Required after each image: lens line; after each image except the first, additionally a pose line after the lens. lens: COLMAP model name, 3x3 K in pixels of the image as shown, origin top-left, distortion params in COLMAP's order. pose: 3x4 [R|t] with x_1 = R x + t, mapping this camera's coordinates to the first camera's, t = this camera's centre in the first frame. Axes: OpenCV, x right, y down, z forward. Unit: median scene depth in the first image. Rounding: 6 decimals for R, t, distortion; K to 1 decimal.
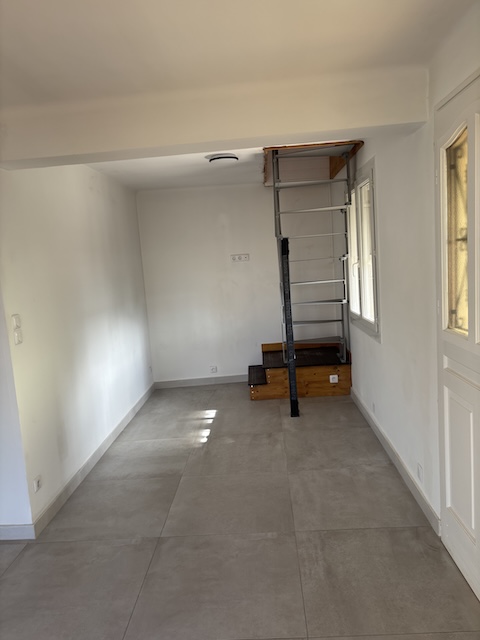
lens RADIAL K [[485.9, 0, 239.9], [0, 485.9, 320.3], [0, 0, 1]] dist [-0.027838, 0.003413]
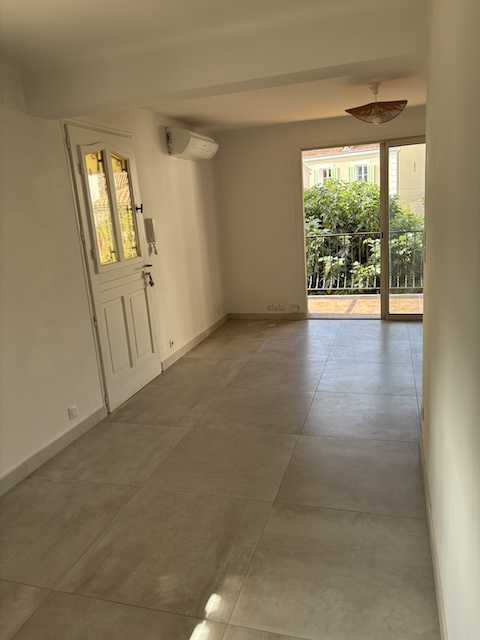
lens RADIAL K [[485.9, 0, 240.0], [0, 485.9, 315.9], [0, 0, 1]] dist [-0.027838, 0.003413]
pose [[-0.959580, 0.084120, 0.268569, -0.283259], [0.170757, 0.932586, 0.318003, -0.166138], [-0.223713, 0.351010, -0.909255, 1.544289]]
